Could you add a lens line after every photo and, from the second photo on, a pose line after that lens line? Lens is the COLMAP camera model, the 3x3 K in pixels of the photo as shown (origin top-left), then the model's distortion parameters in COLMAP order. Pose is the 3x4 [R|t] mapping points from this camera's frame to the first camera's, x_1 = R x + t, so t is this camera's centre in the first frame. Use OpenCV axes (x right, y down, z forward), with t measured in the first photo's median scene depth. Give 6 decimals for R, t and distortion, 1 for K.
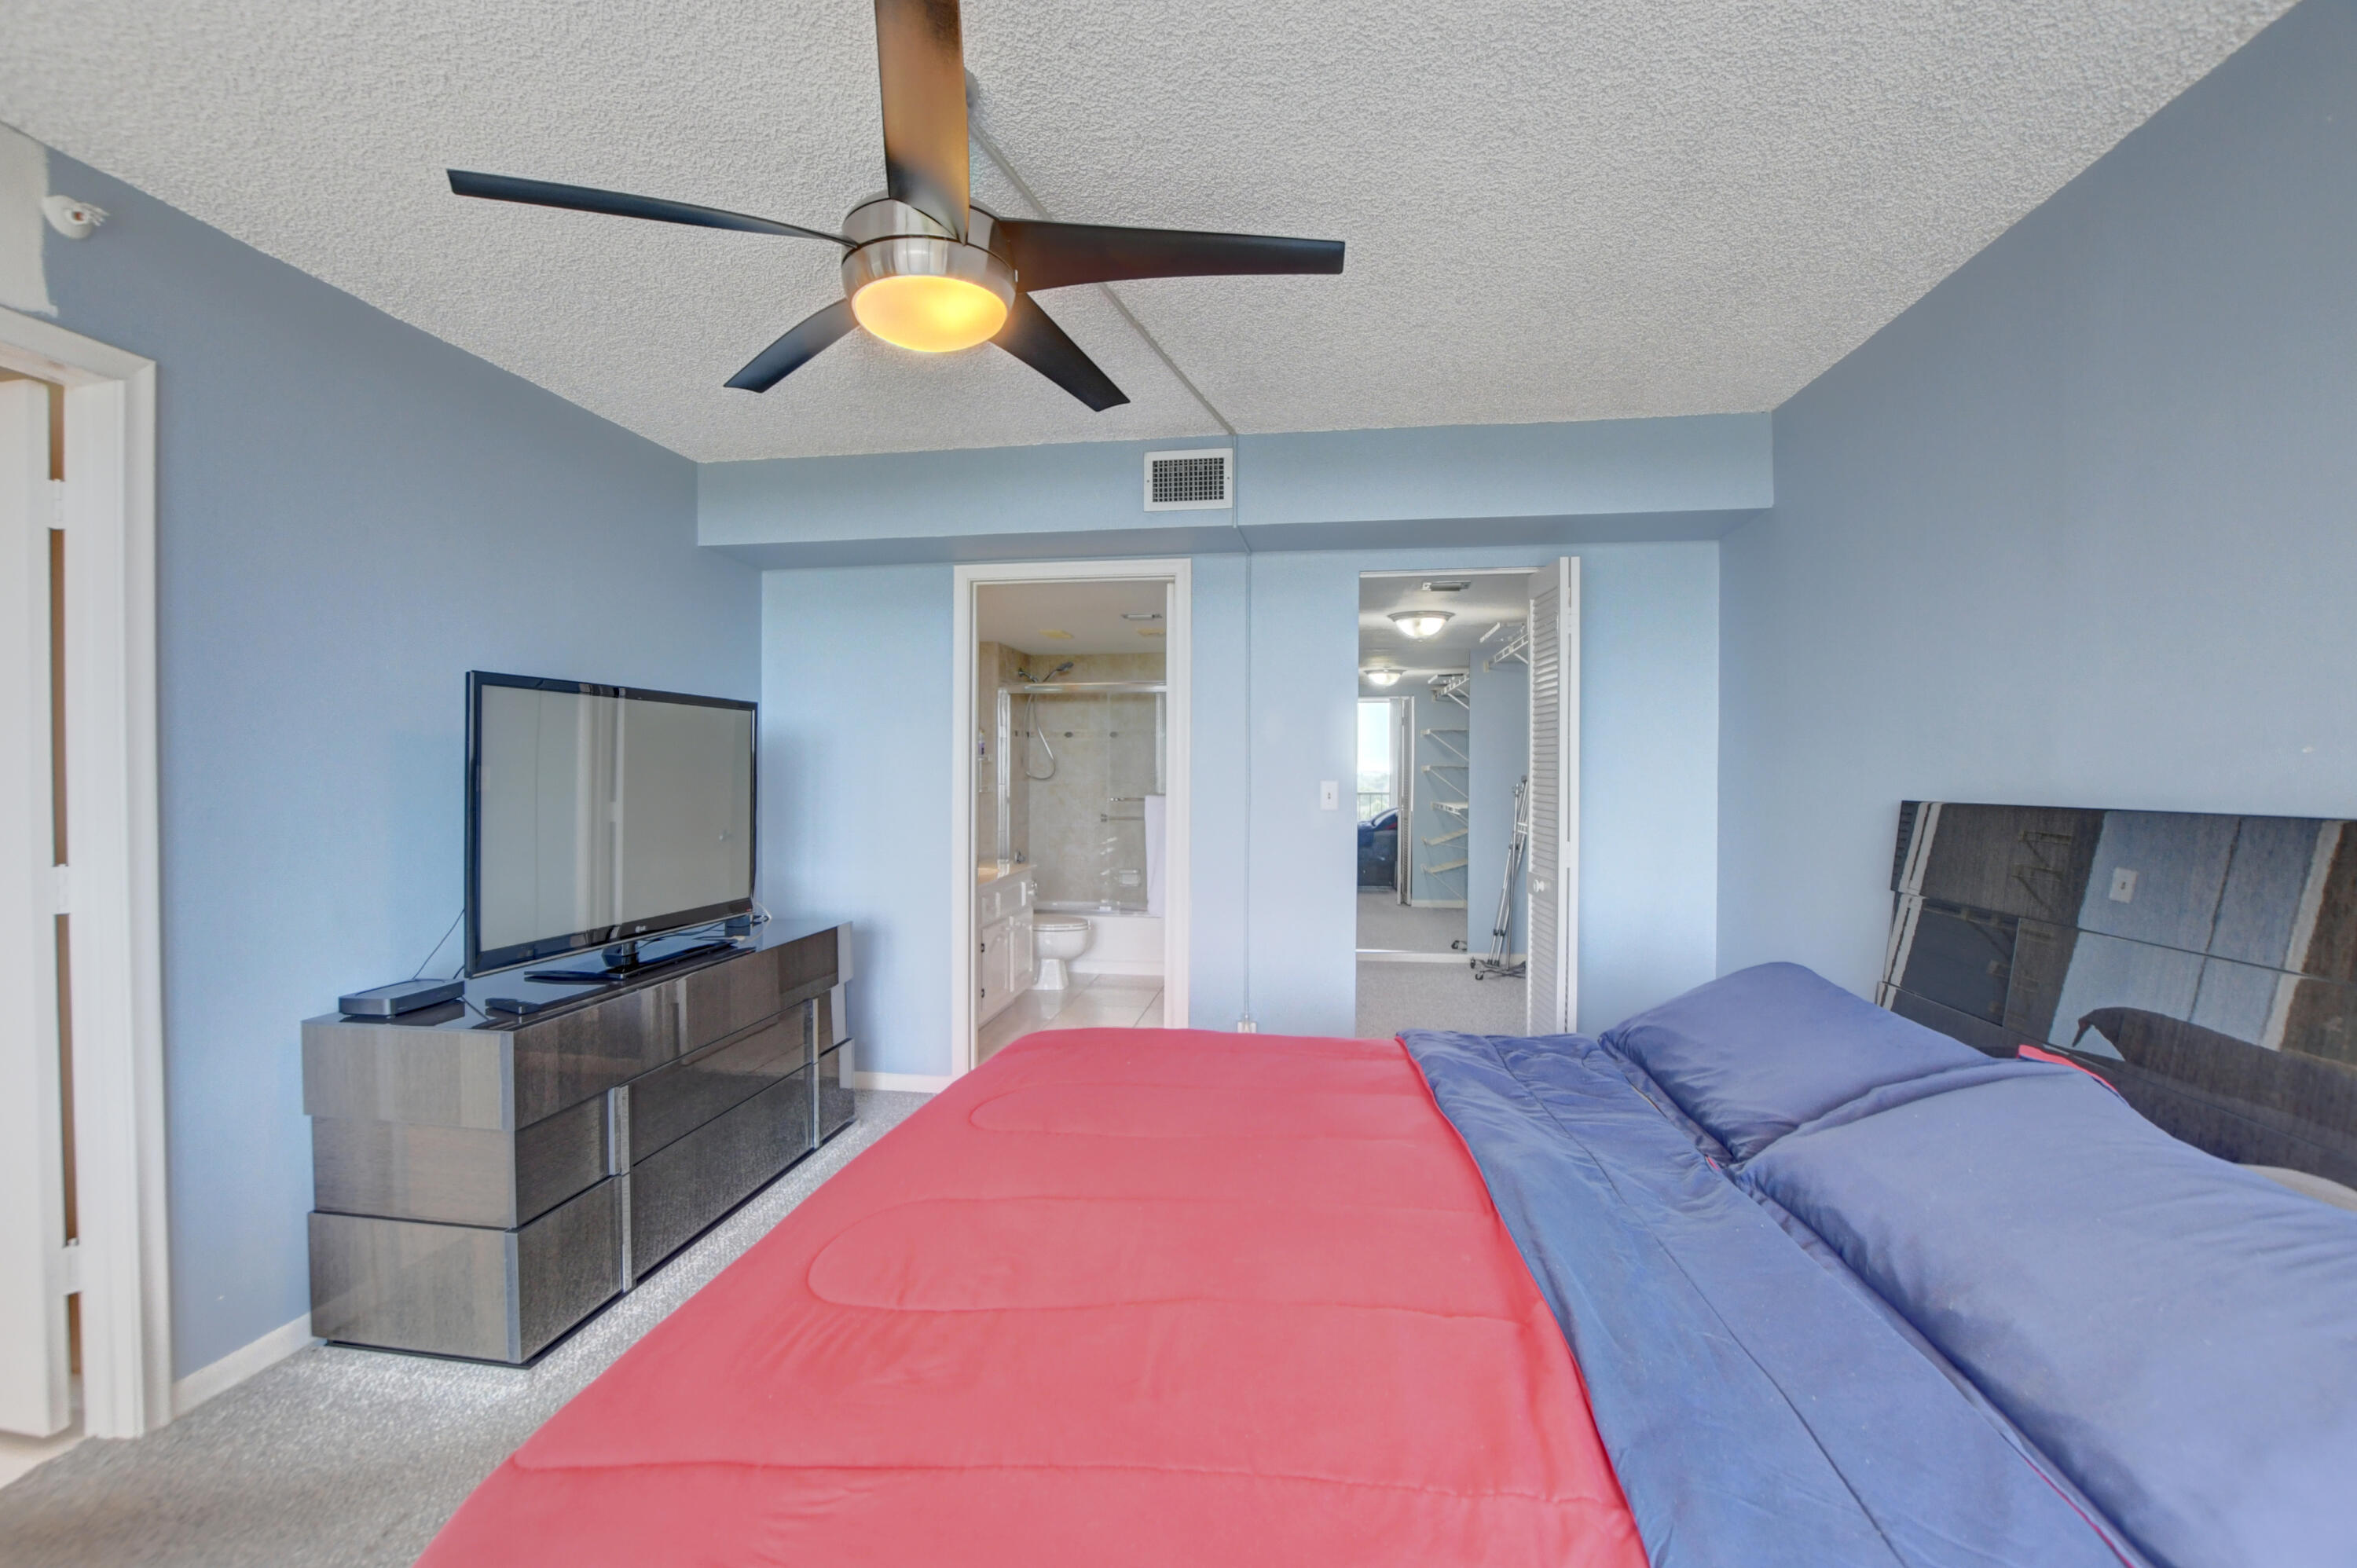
lens RADIAL K [[1043.6, 0, 1184.9], [0, 1043.6, 784.0], [0, 0, 1]] dist [-0.032267, 0.002838]
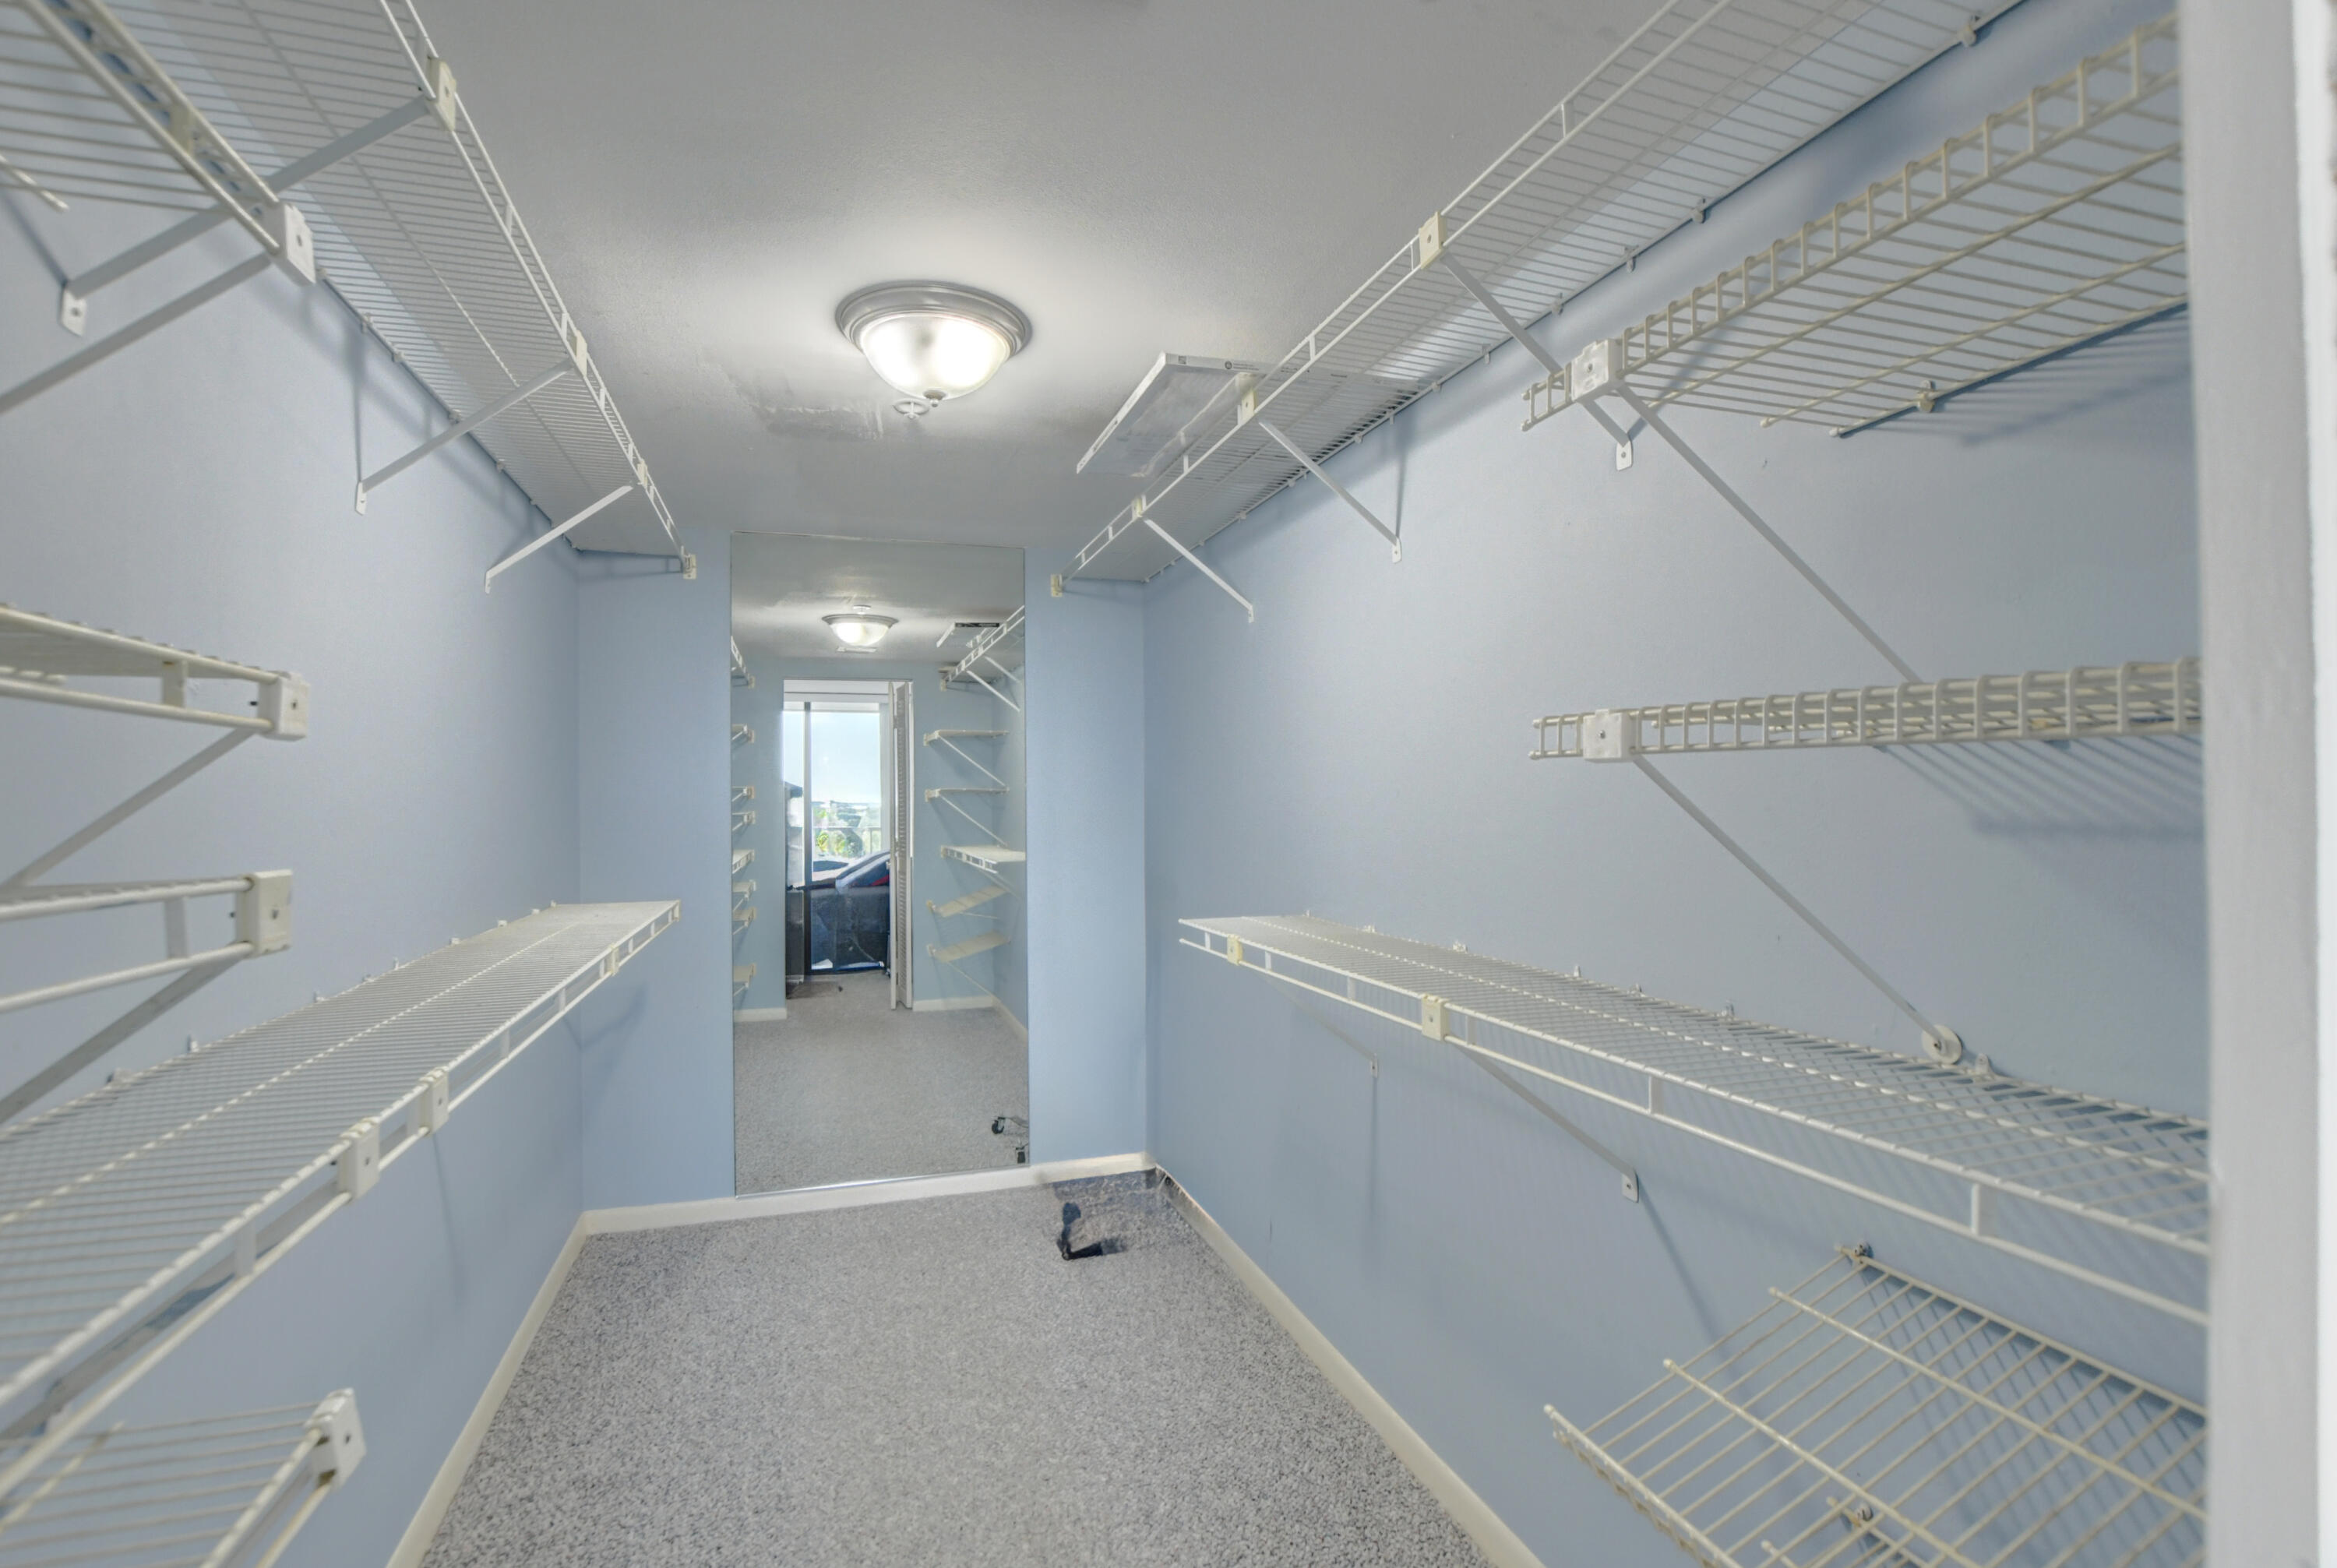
lens RADIAL K [[1080.7, 0, 1176.0], [0, 1080.7, 791.2], [0, 0, 1]] dist [-0.004514, -0.000284]
pose [[0.897875, -0.005823, 0.440212, 0.073993], [0.016111, 0.999677, -0.019638, -0.000429], [-0.439955, 0.024724, 0.897679, 0.341440]]
